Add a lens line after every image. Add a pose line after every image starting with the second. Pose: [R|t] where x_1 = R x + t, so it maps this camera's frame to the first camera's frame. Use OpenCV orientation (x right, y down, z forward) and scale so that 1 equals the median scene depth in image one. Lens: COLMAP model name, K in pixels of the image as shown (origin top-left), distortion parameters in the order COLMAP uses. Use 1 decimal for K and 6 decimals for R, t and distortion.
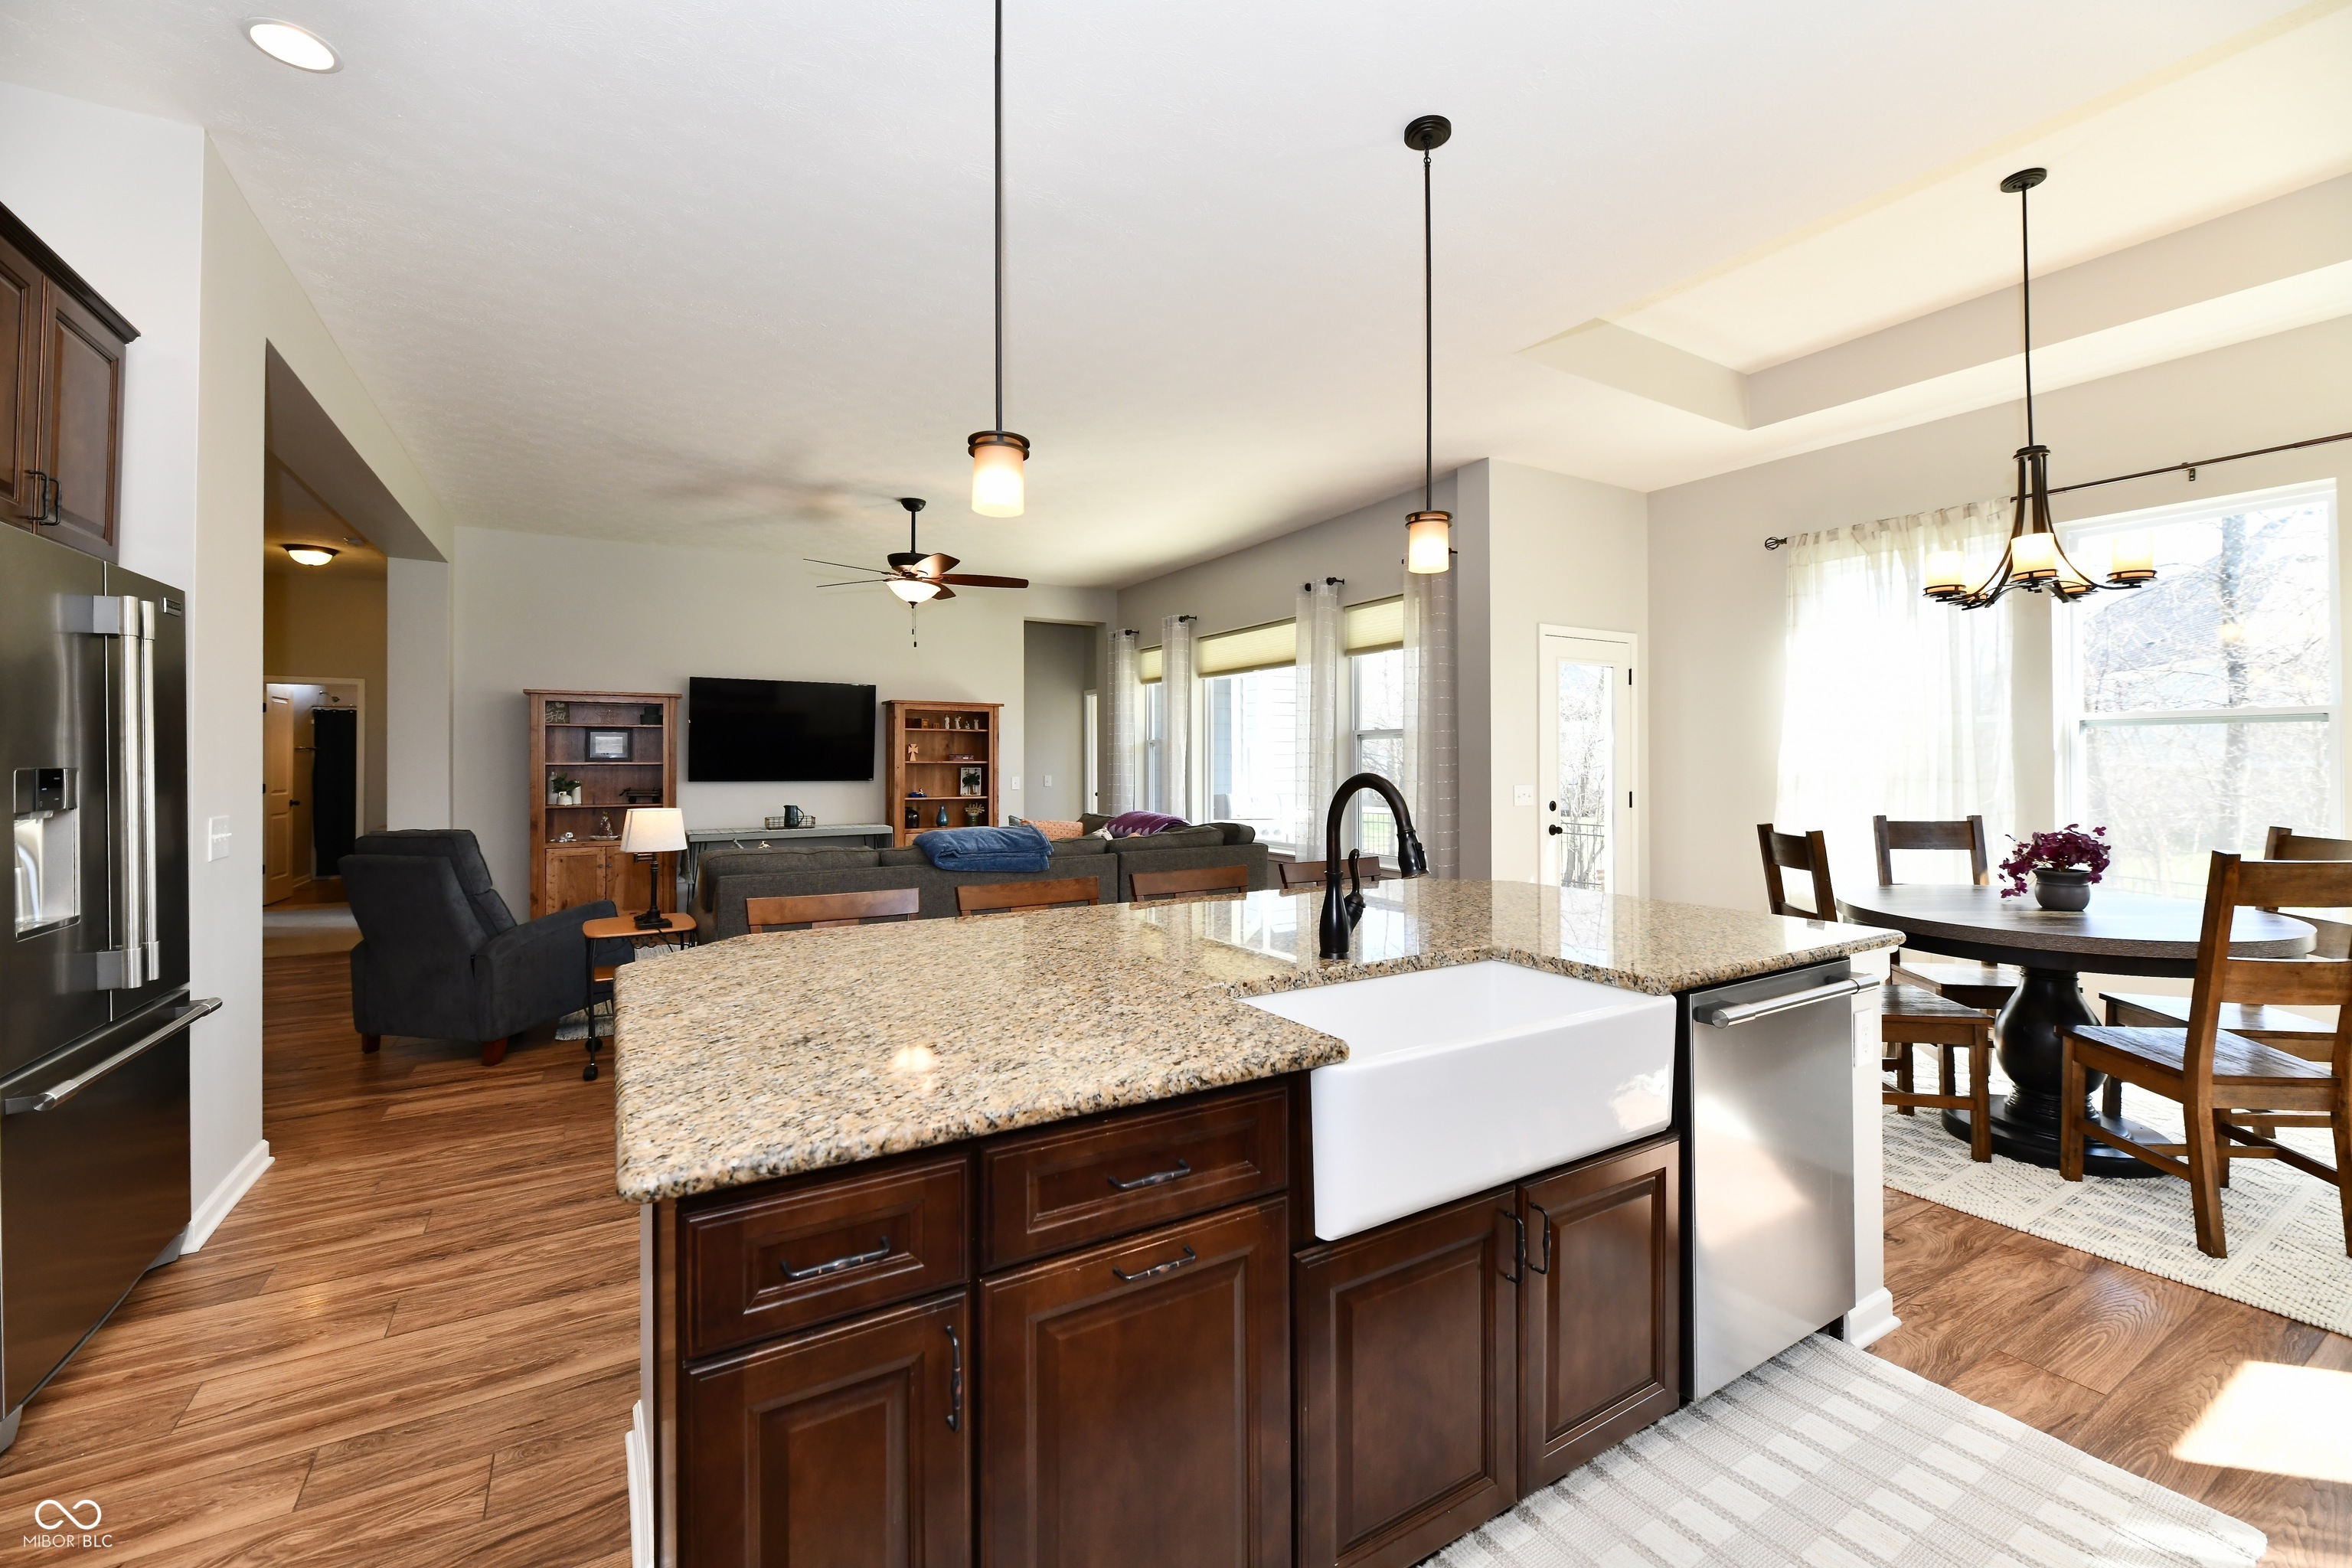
lens RADIAL K [[963.4, 0, 1179.5], [0, 963.4, 764.6], [0, 0, 1]] dist [-0.001907, -0.002386]
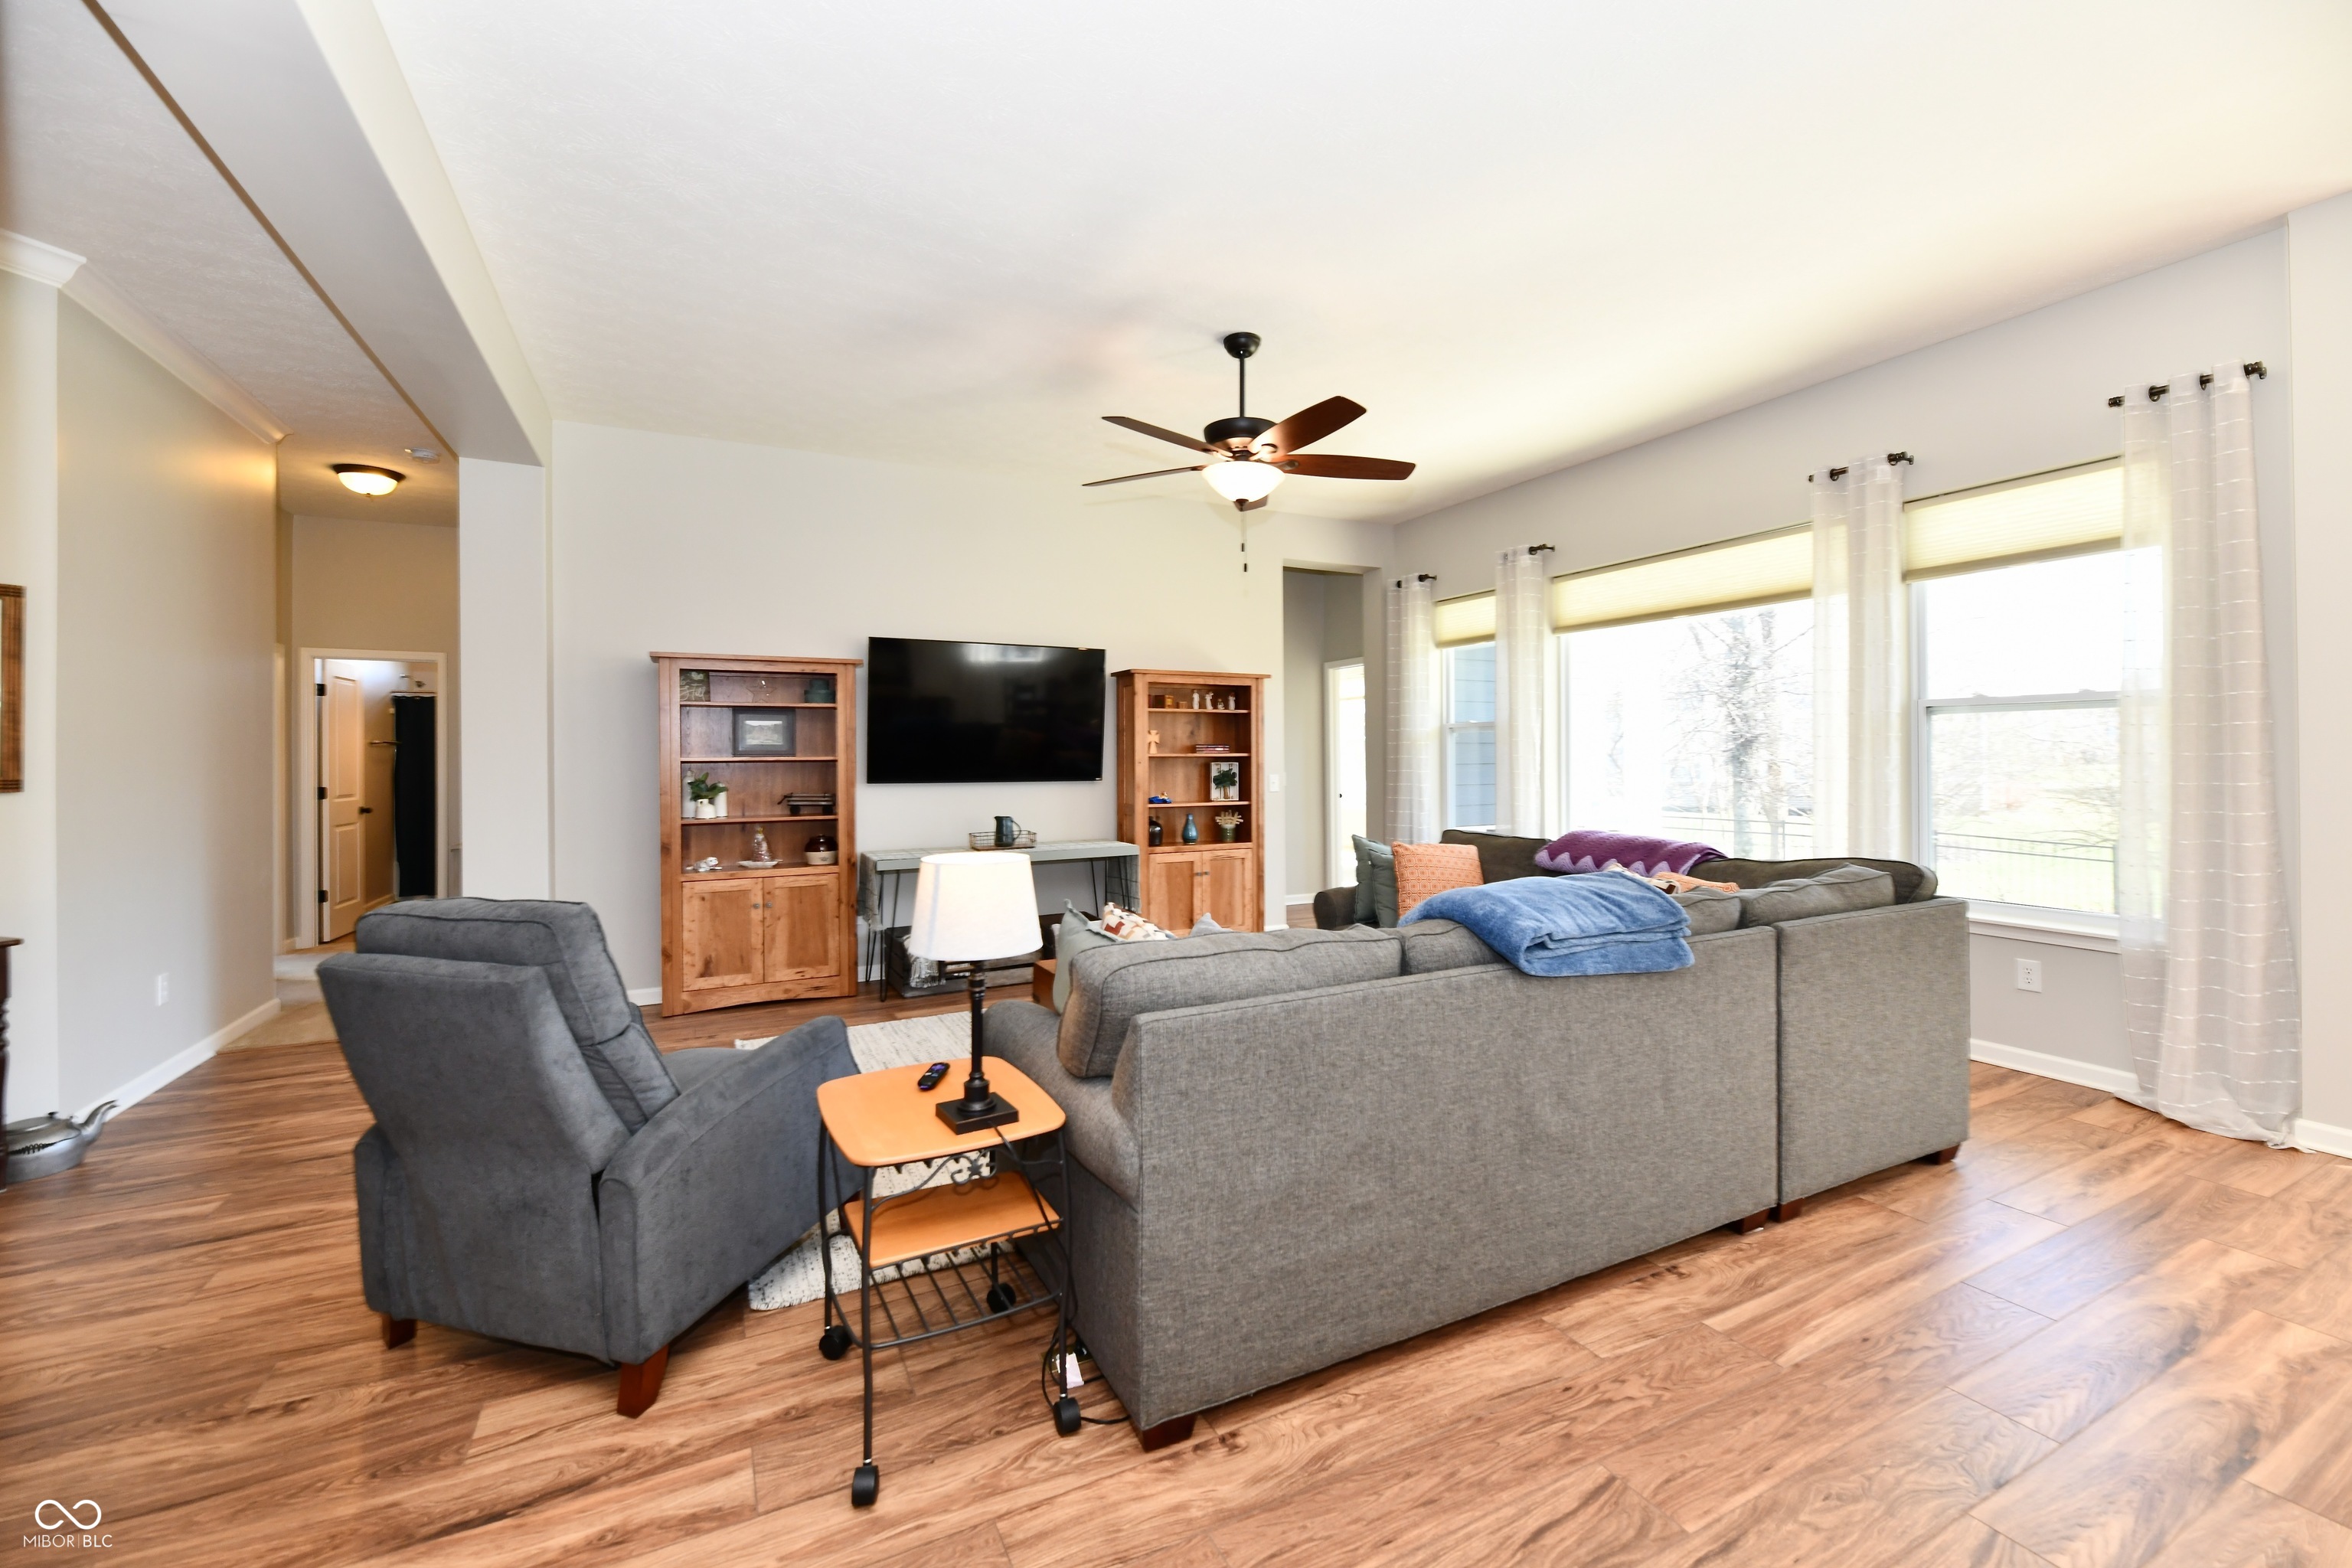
lens RADIAL K [[963.4, 0, 1175.6], [0, 963.4, 771.9], [0, 0, 1]] dist [-0.001907, -0.002386]
pose [[0.997180, -0.003989, -0.074940, -0.224697], [0.005060, 0.999888, 0.014104, -0.000062], [0.074875, -0.014444, 0.997088, 0.300230]]
